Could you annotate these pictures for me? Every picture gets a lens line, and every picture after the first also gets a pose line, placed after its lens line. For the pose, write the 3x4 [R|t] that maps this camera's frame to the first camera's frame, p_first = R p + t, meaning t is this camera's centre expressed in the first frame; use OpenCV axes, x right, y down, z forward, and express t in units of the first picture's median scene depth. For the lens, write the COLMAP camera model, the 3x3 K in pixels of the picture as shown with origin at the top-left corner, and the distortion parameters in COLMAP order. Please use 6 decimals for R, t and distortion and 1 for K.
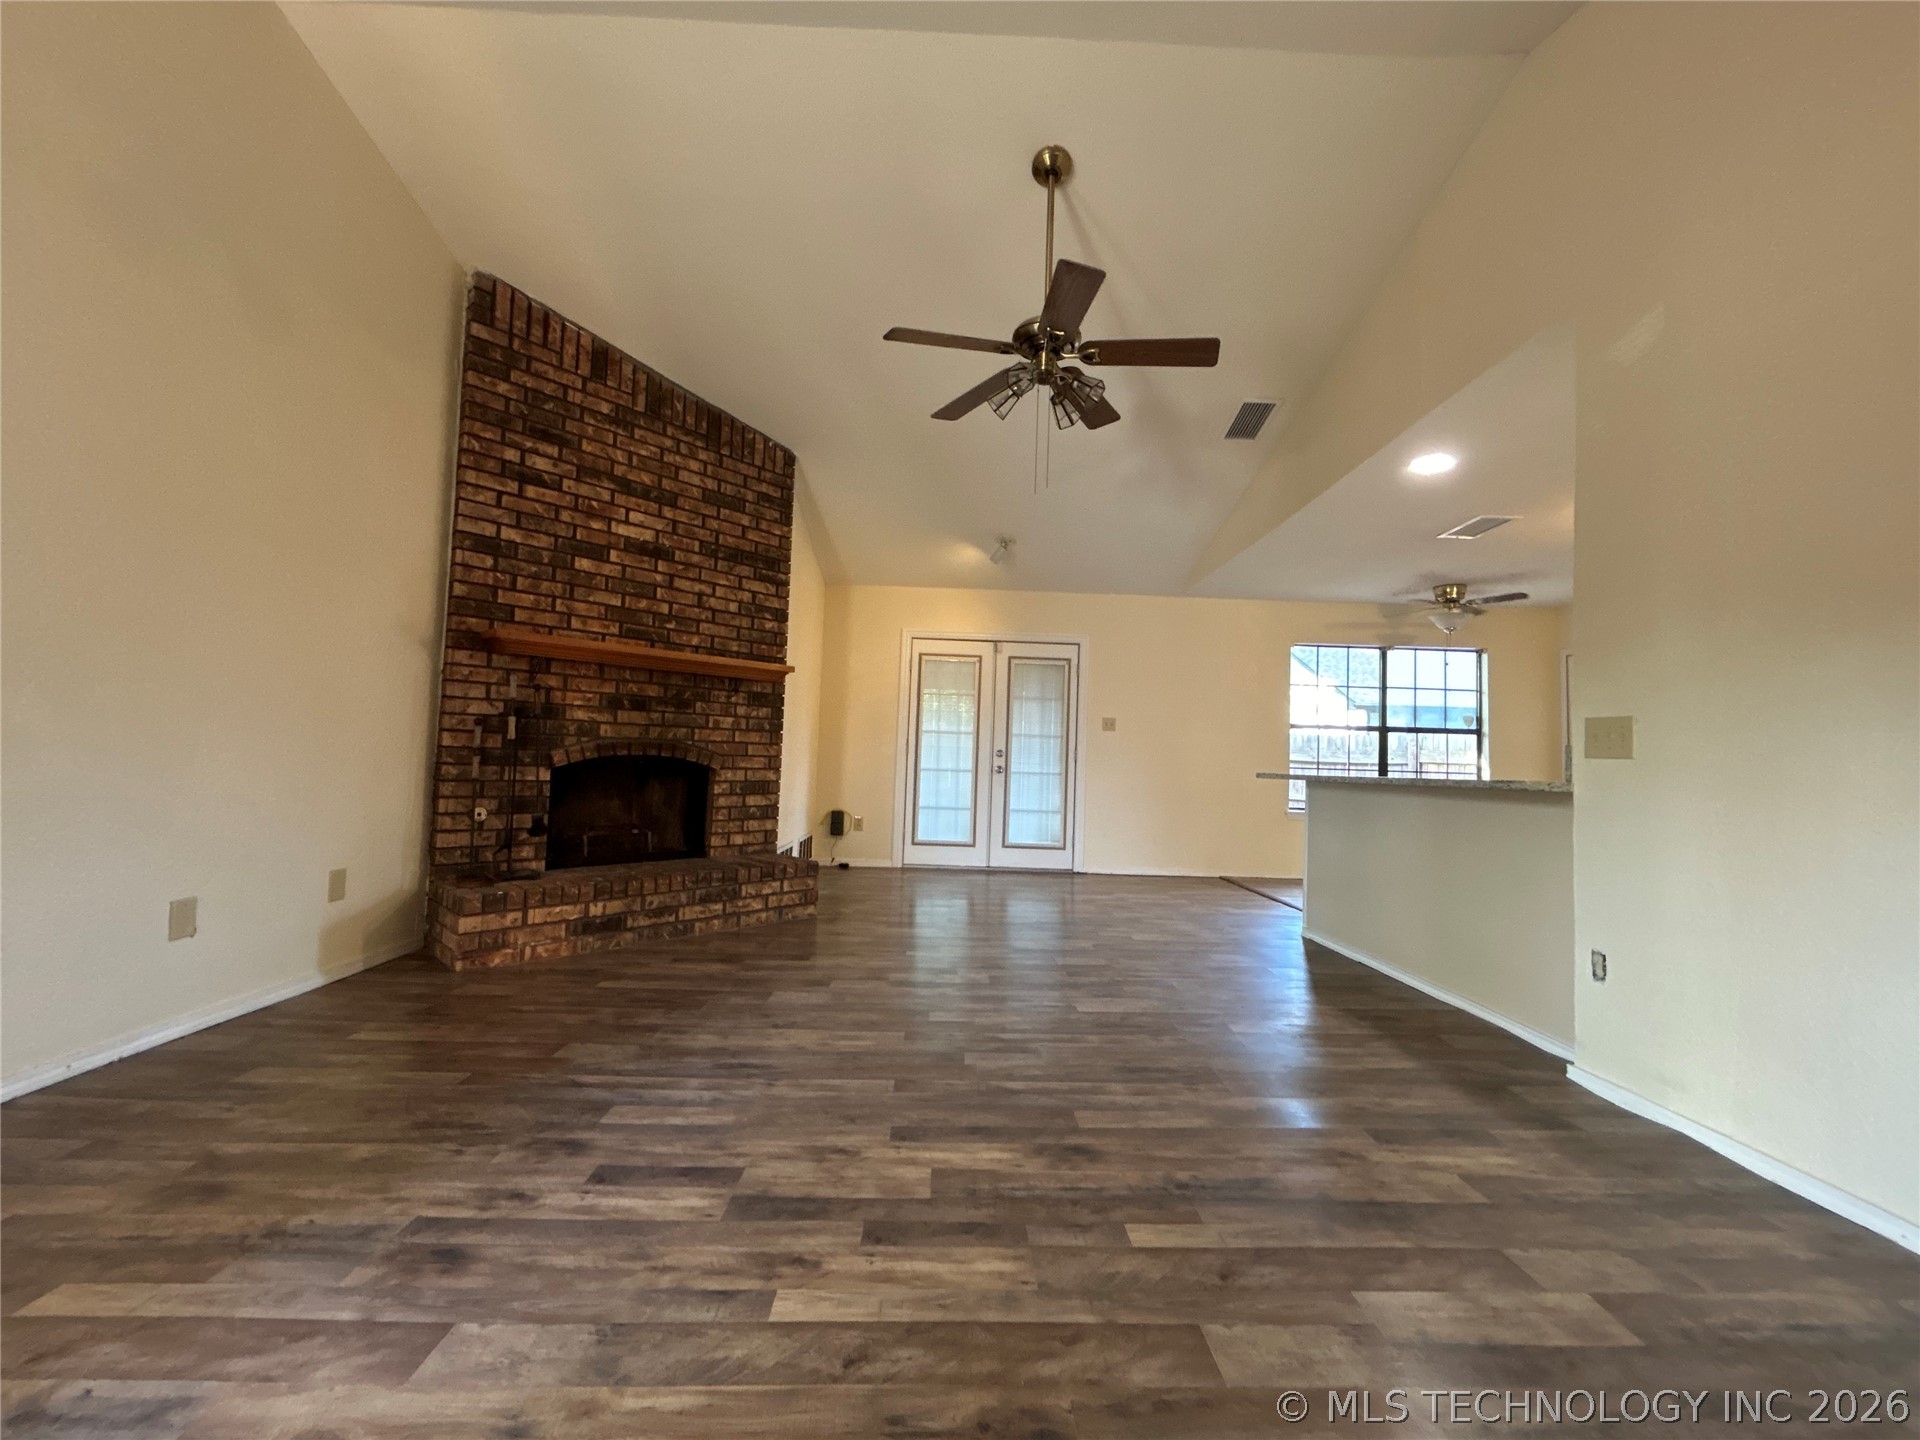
lens RADIAL K [[780.3, 0, 960.0], [0, 780.3, 720.0], [0, 0, 1]] dist [-0.003376, -0.000286]
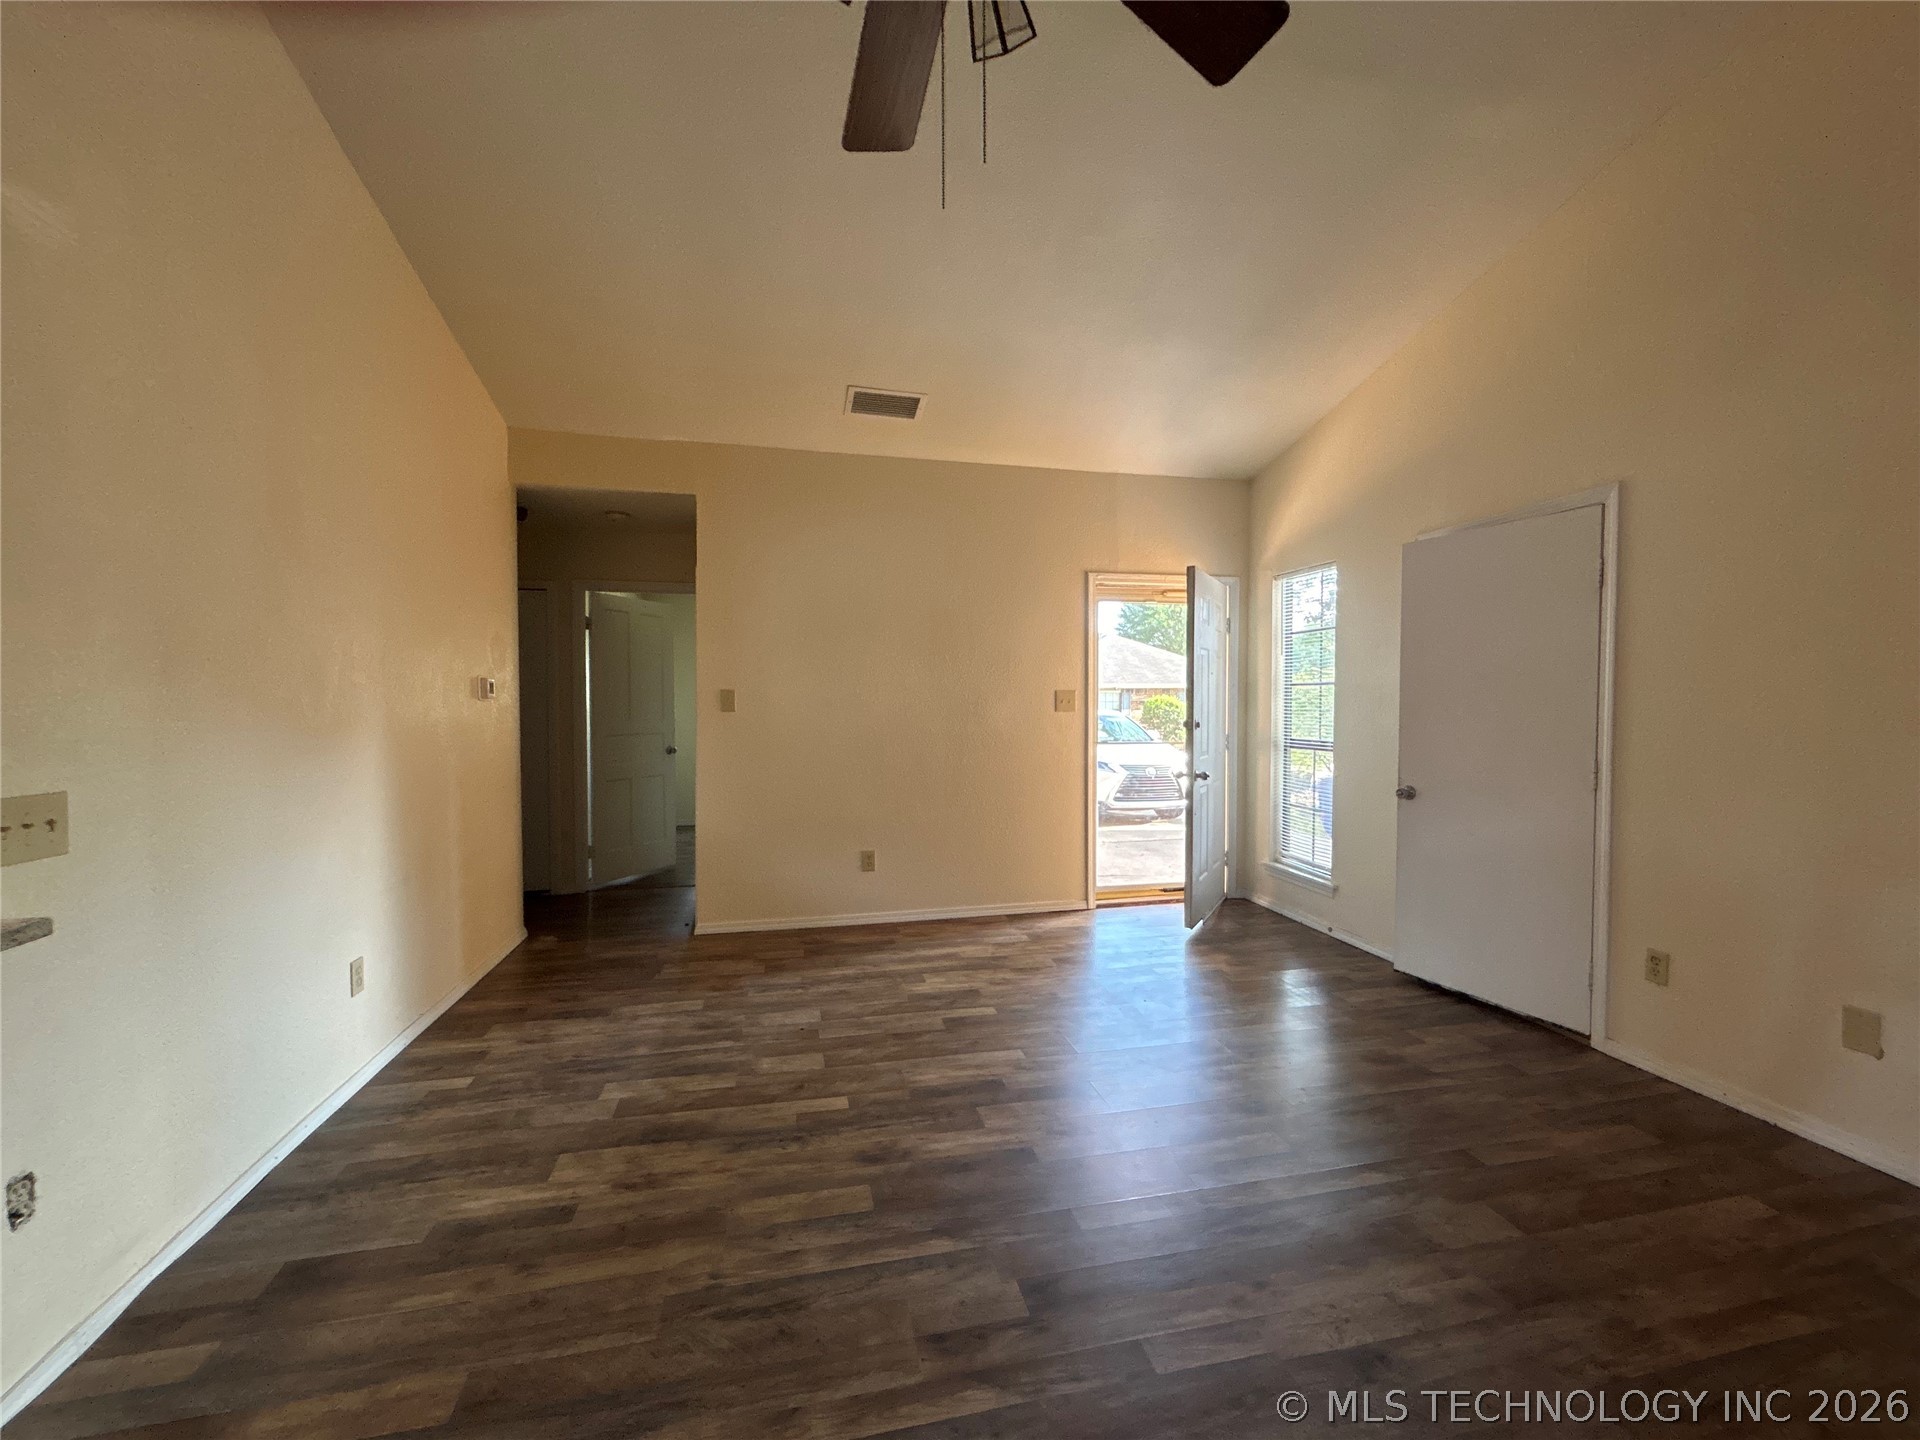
lens RADIAL K [[780.3, 0, 960.0], [0, 780.3, 720.0], [0, 0, 1]] dist [-0.003376, -0.000286]
pose [[-0.978479, -0.024146, -0.204927, 0.130813], [-0.019128, 0.999468, -0.026430, -0.037098], [0.205456, -0.021941, -0.978420, 1.021058]]
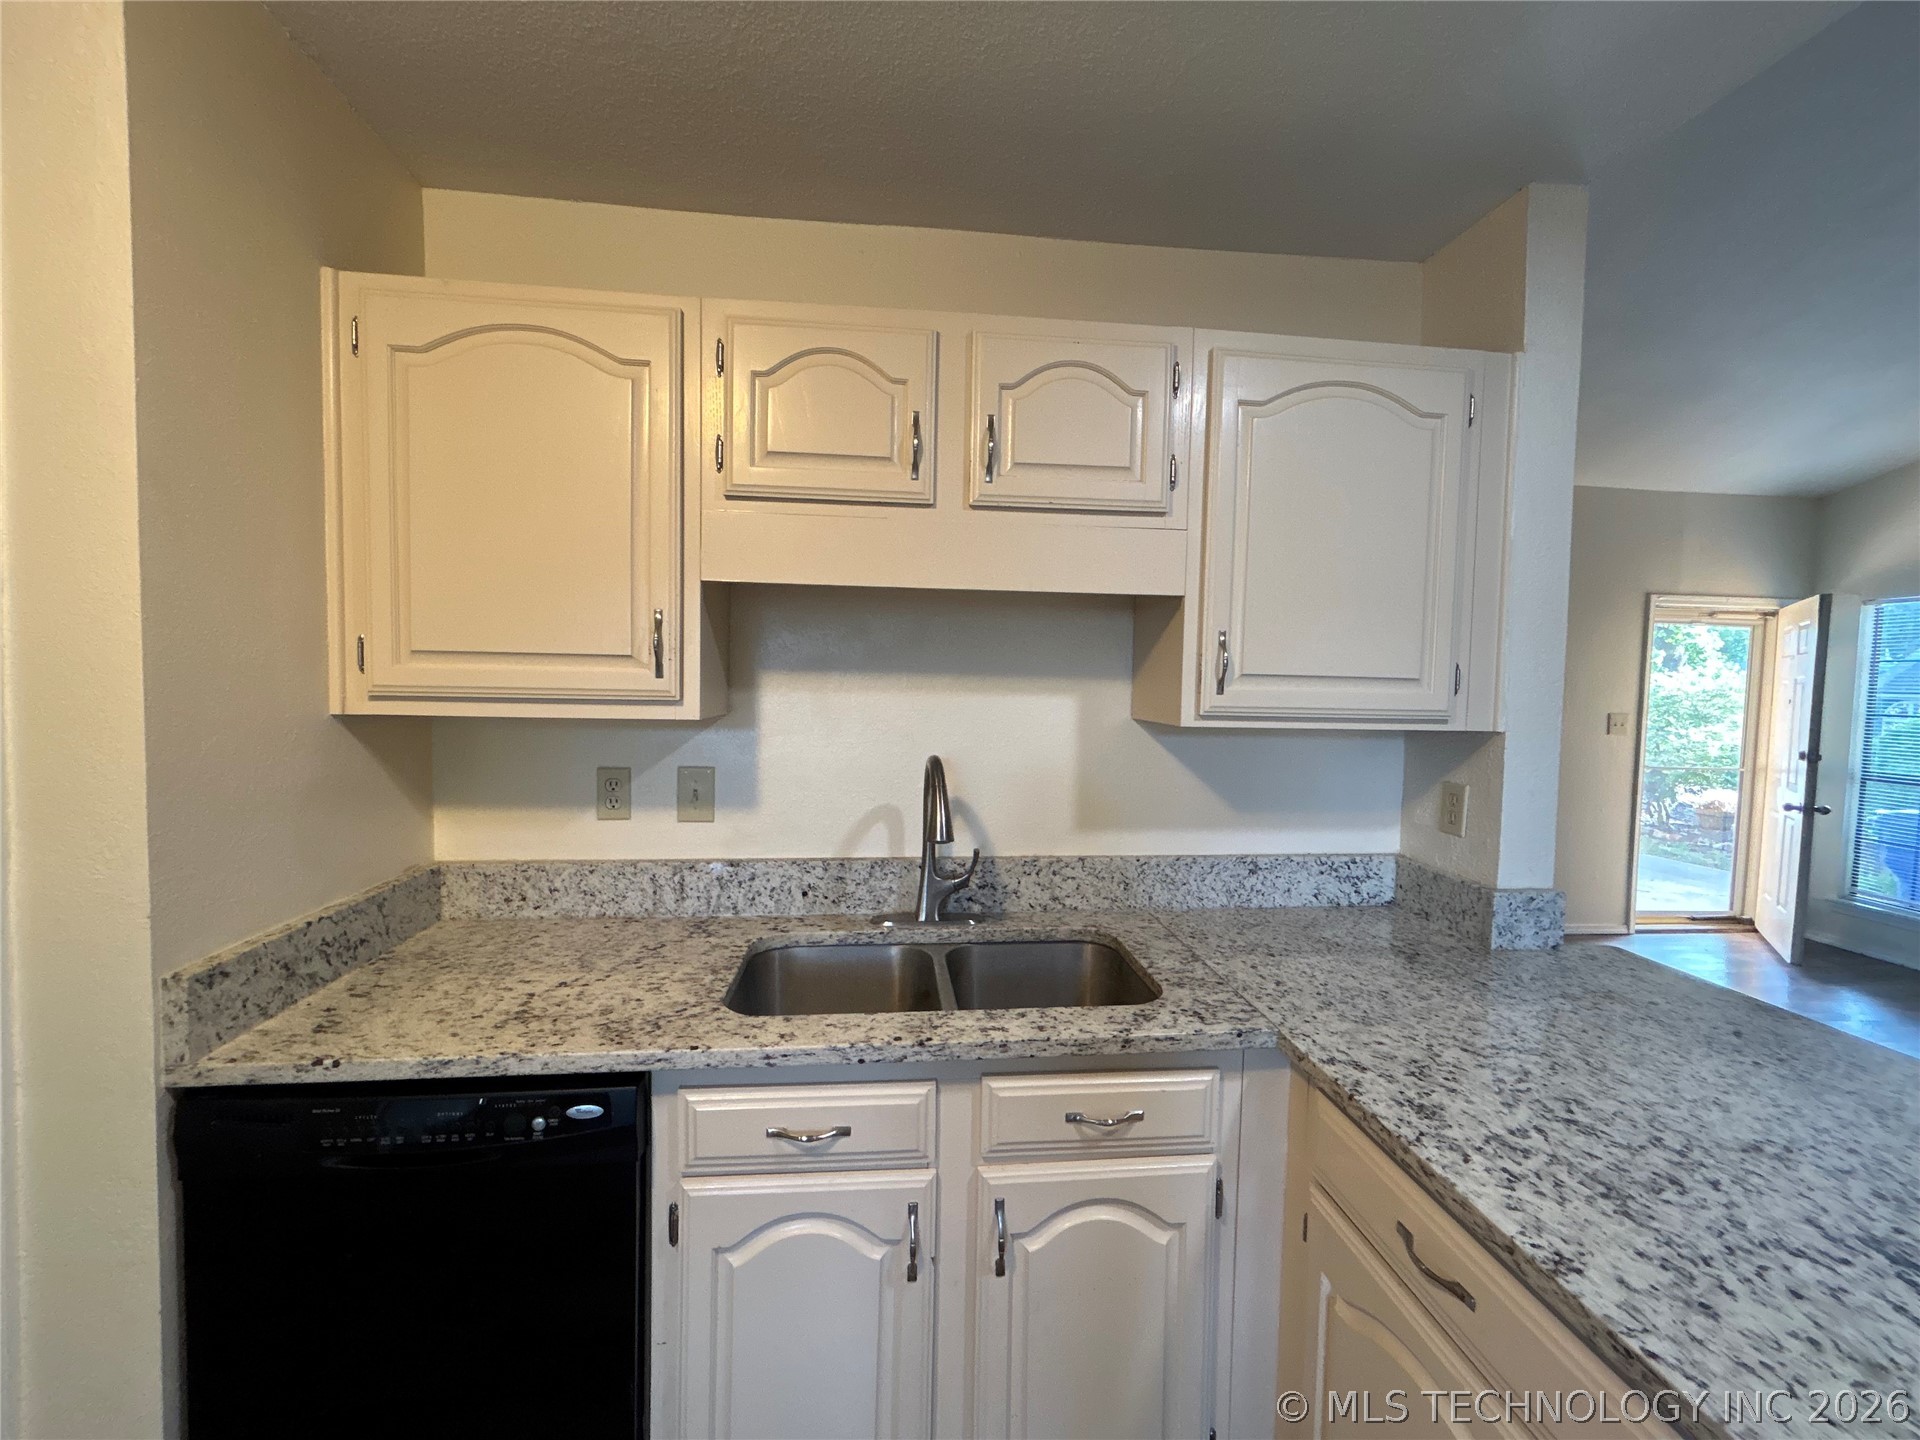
lens RADIAL K [[780.3, 0, 960.0], [0, 780.3, 720.0], [0, 0, 1]] dist [-0.003376, -0.000286]
pose [[-0.995113, -0.053452, -0.083029, 0.826055], [-0.053729, 0.998555, 0.001108, -0.054551], [0.082849, 0.005564, -0.996547, 0.979642]]
